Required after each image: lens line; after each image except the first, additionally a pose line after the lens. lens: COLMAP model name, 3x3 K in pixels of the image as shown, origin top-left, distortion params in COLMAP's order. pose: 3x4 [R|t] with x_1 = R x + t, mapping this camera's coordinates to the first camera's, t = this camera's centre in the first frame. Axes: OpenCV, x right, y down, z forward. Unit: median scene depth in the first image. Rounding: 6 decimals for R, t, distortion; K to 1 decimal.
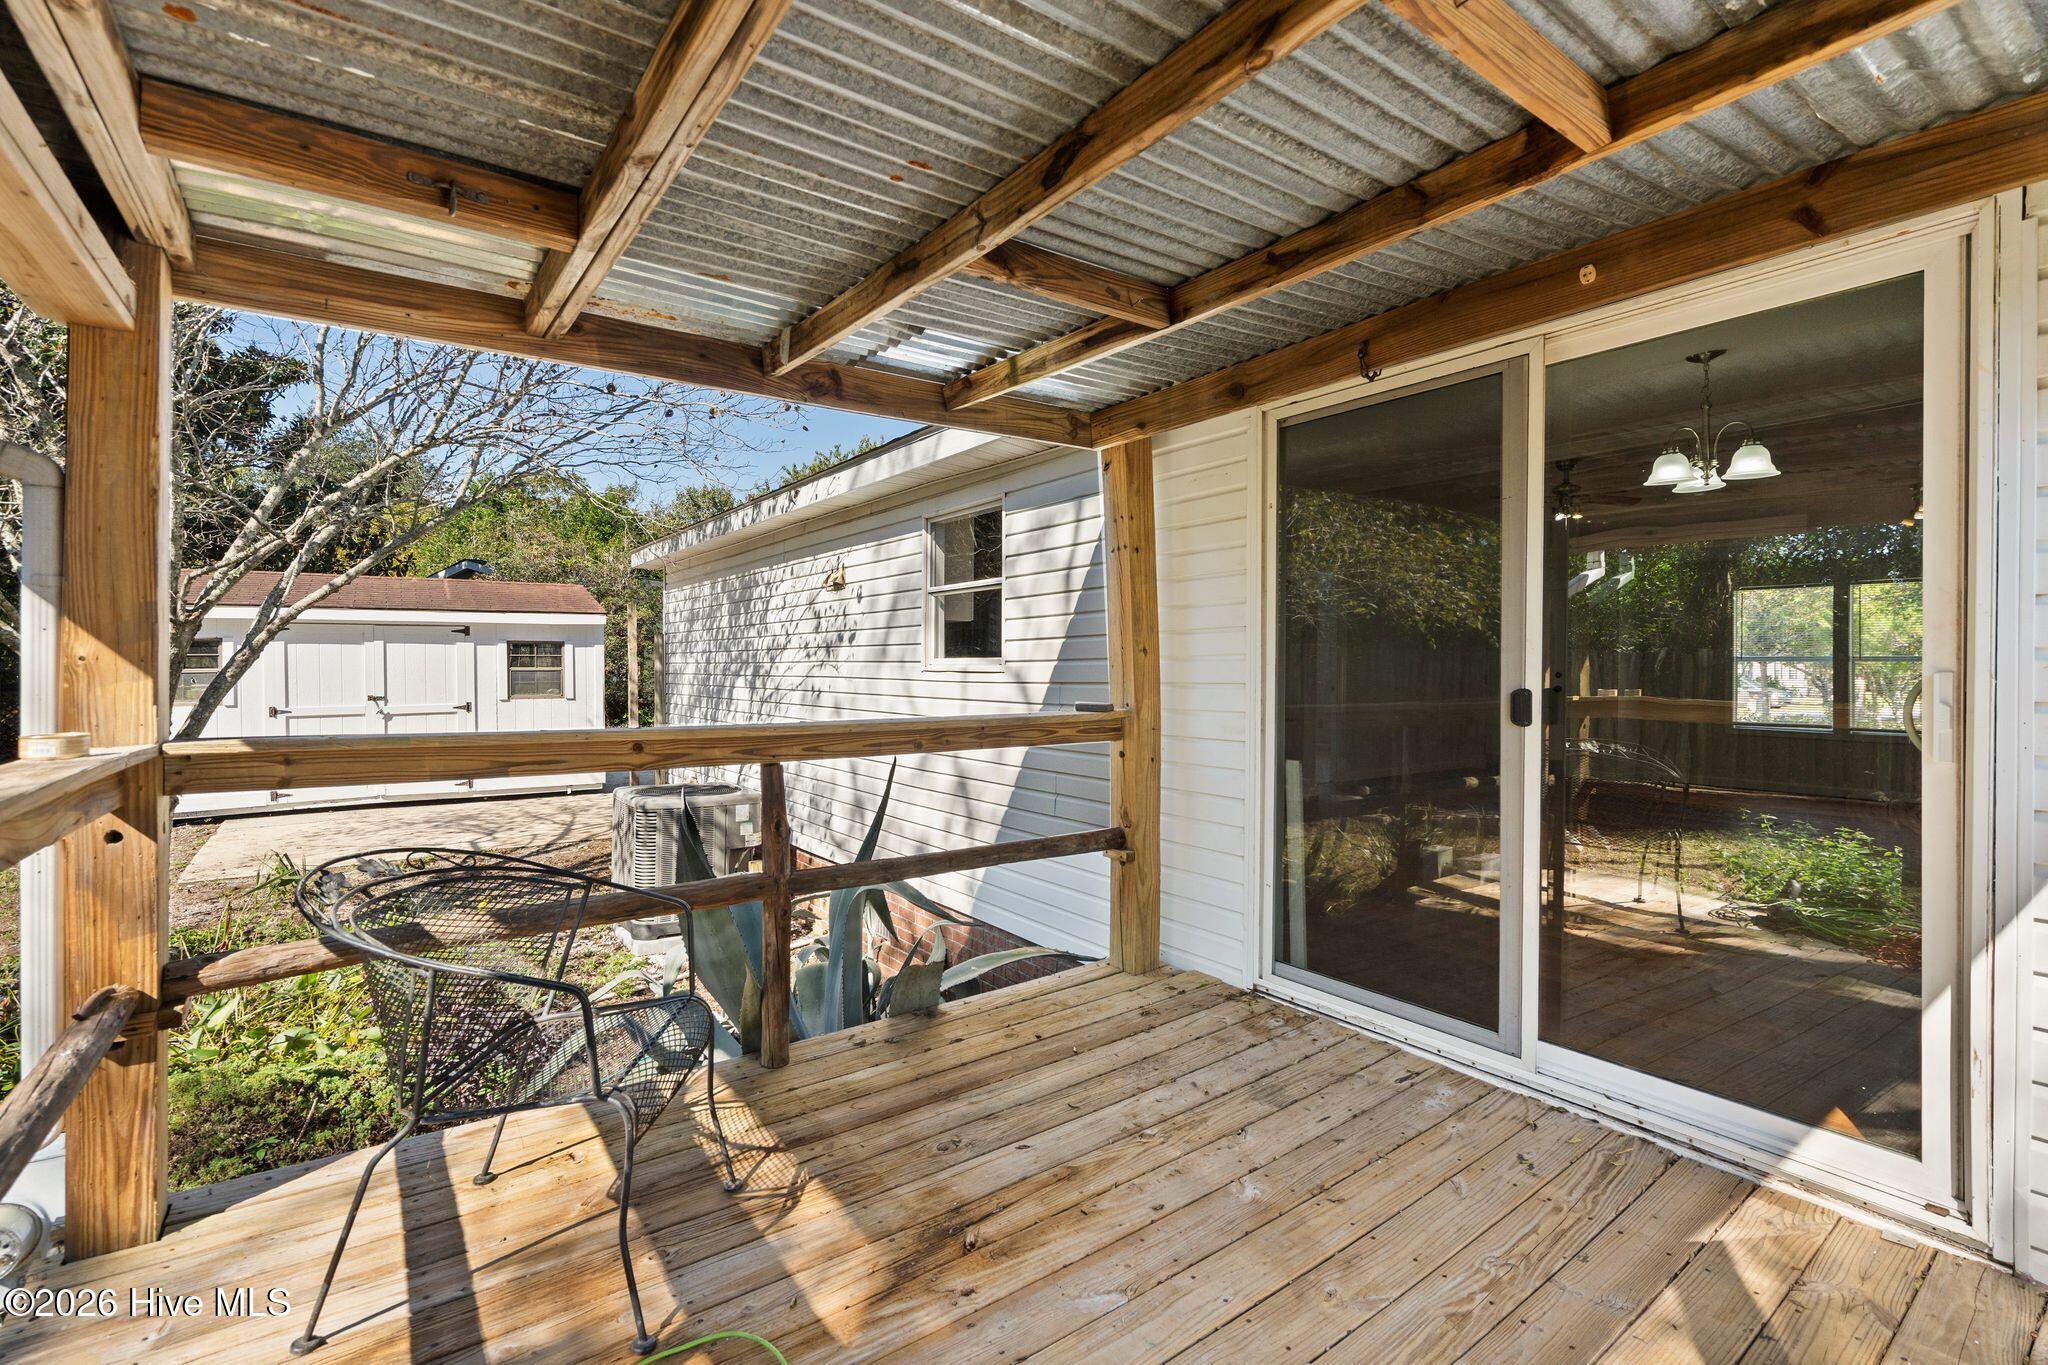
lens RADIAL K [[925.1, 0, 1008.8], [0, 925.1, 682.8], [0, 0, 1]] dist [-0.004217, 0.000393]
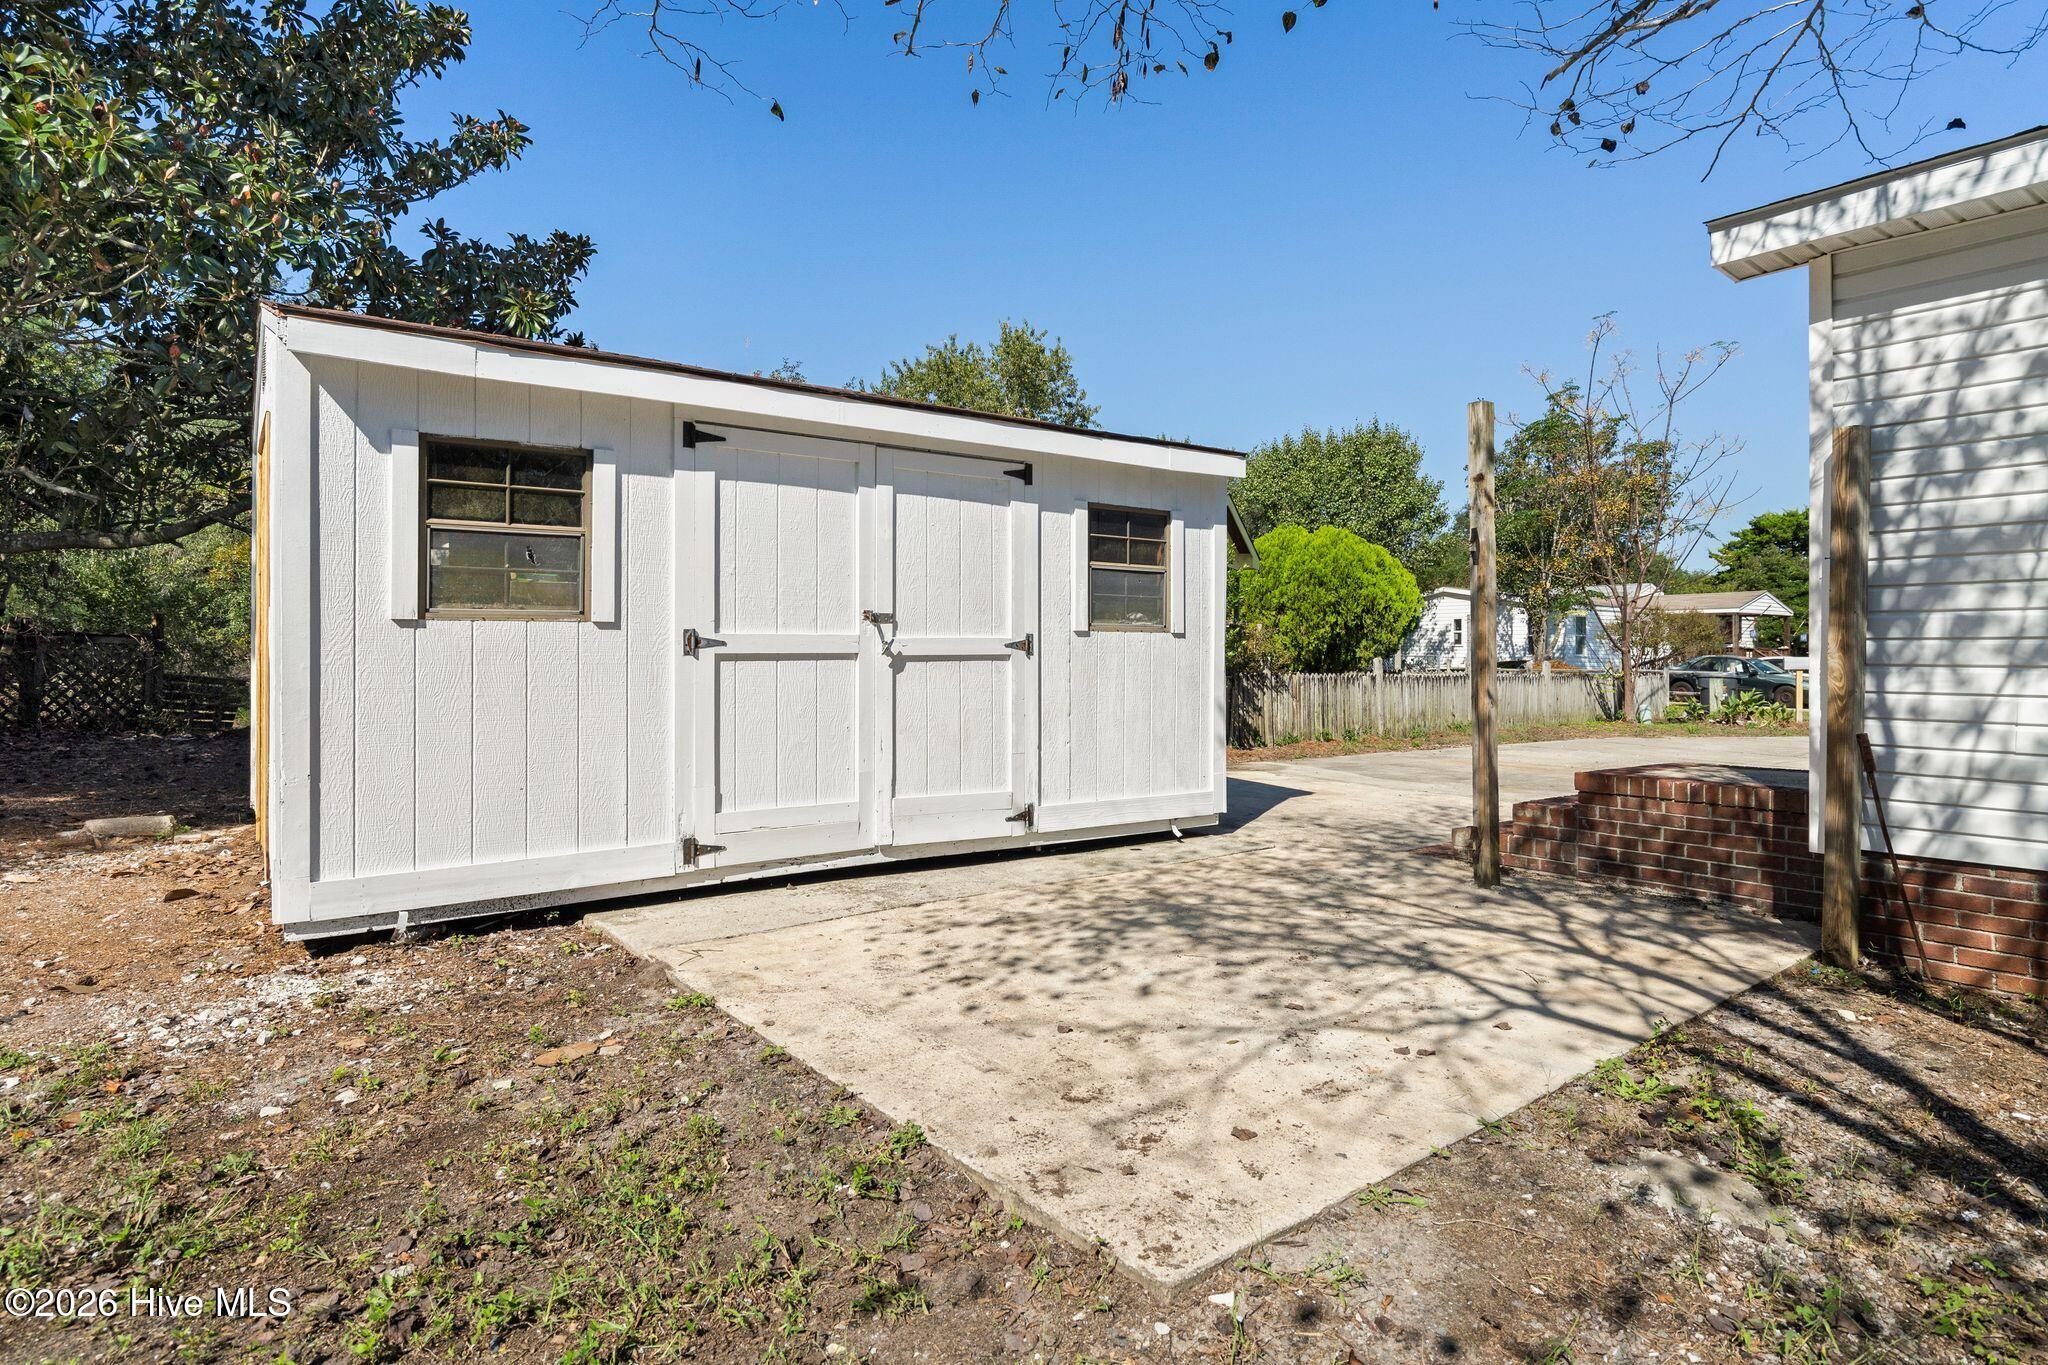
lens RADIAL K [[1187.8, 0, 1021.8], [0, 1187.8, 644.1], [0, 0, 1]] dist [0.048873, -0.000046]
pose [[0.999914, 0.005933, -0.011674, -0.652056], [-0.006269, 0.999561, -0.028960, 0.047098], [0.011498, 0.029031, 0.999512, 0.484860]]
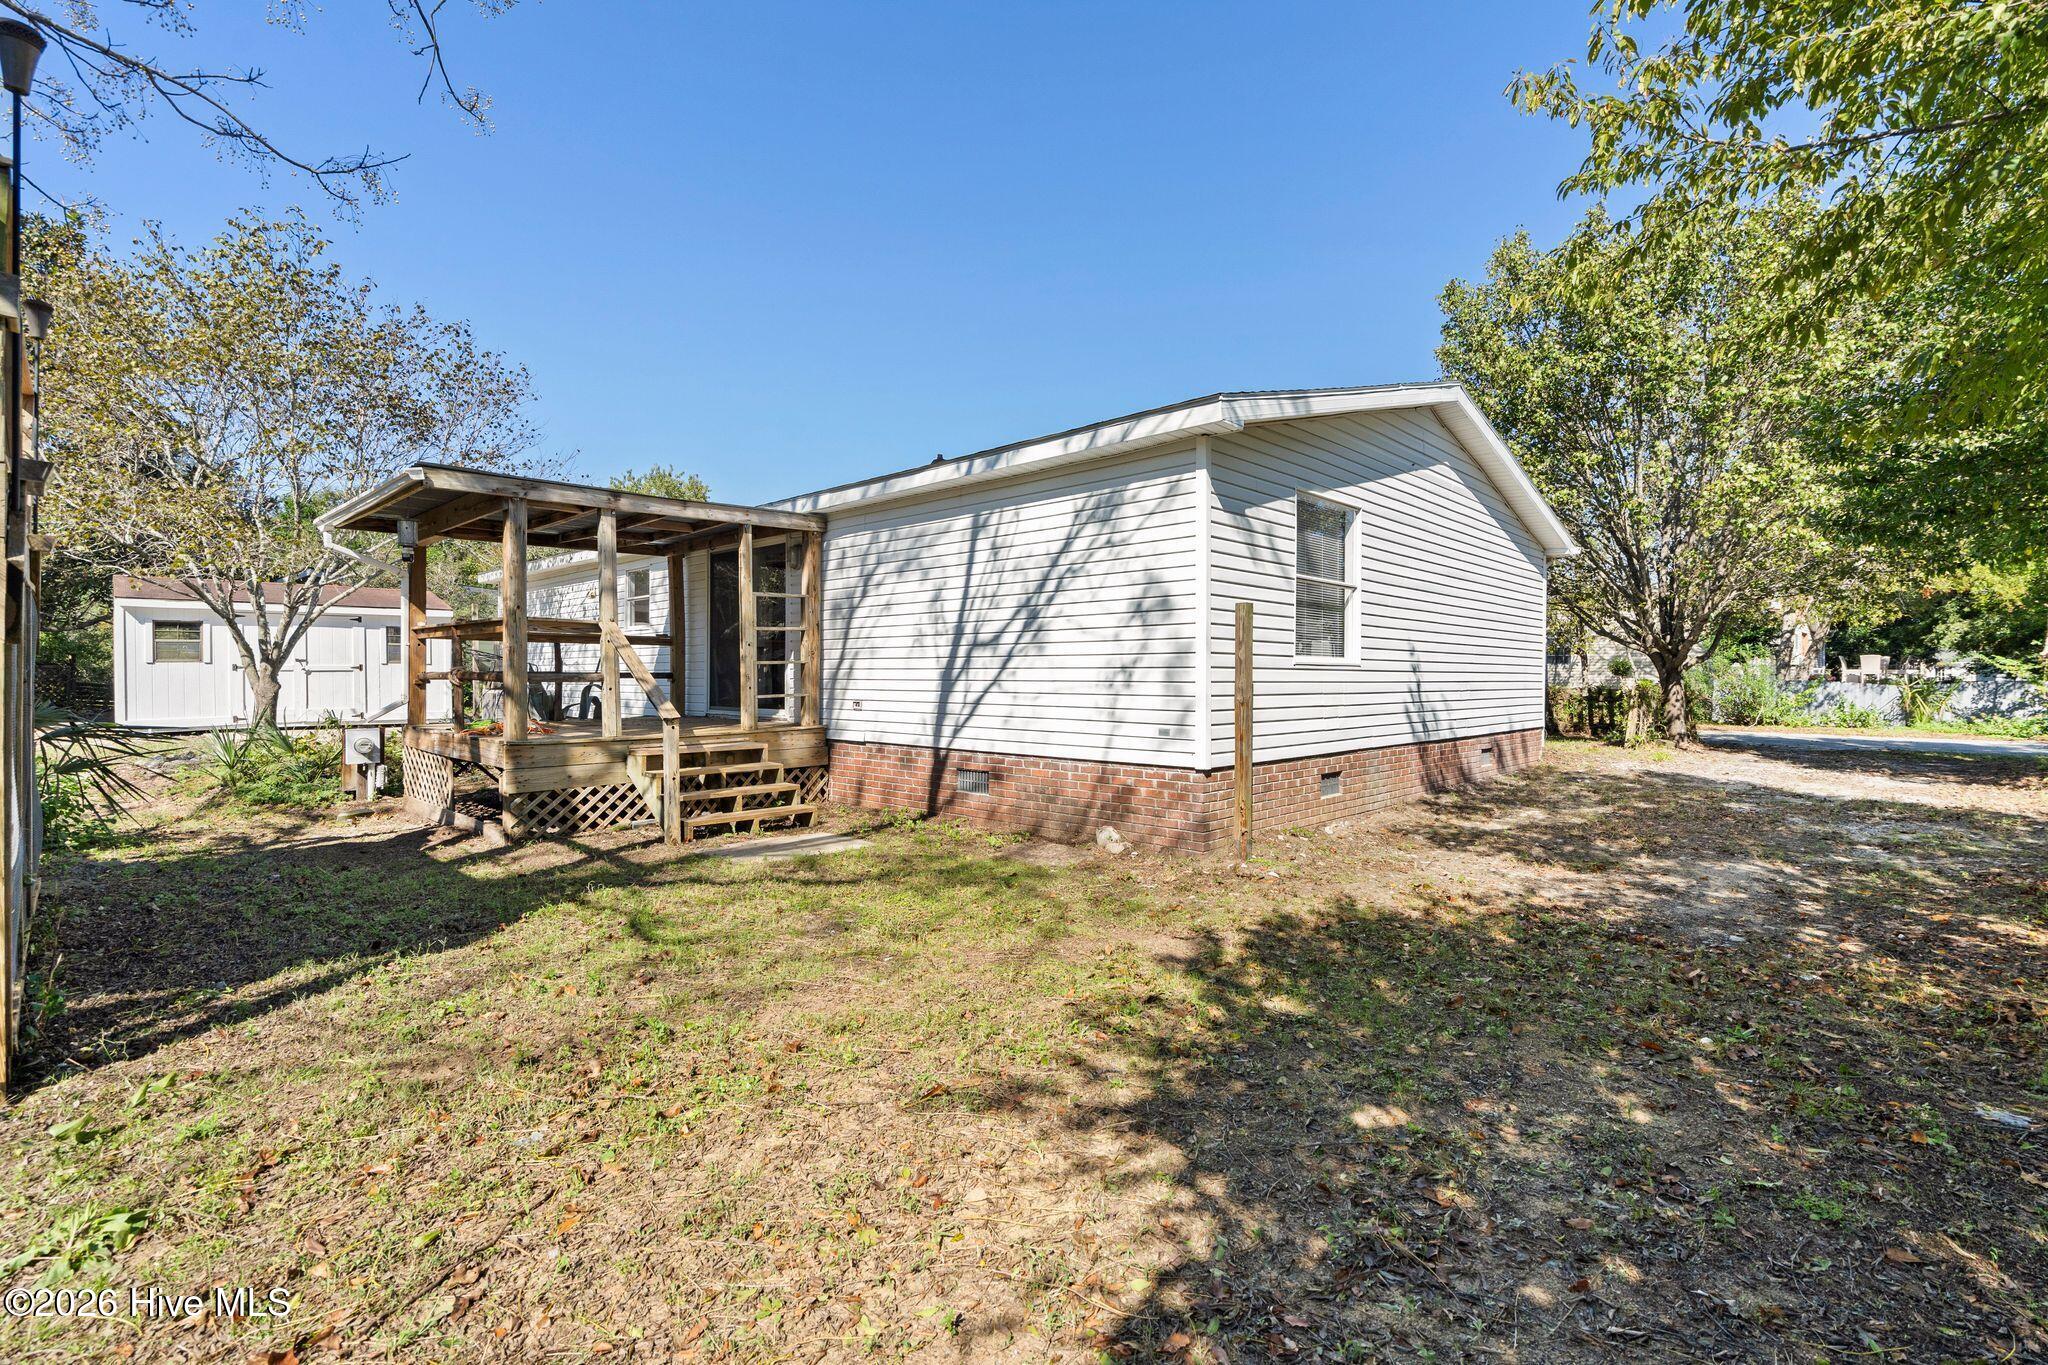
lens RADIAL K [[925.1, 0, 1008.8], [0, 925.1, 682.8], [0, 0, 1]] dist [-0.004217, 0.000393]
pose [[0.983567, 0.000359, 0.180545, 0.242140], [0.001506, 0.999947, -0.010191, 0.077644], [-0.180539, 0.010295, 0.983514, -0.834194]]
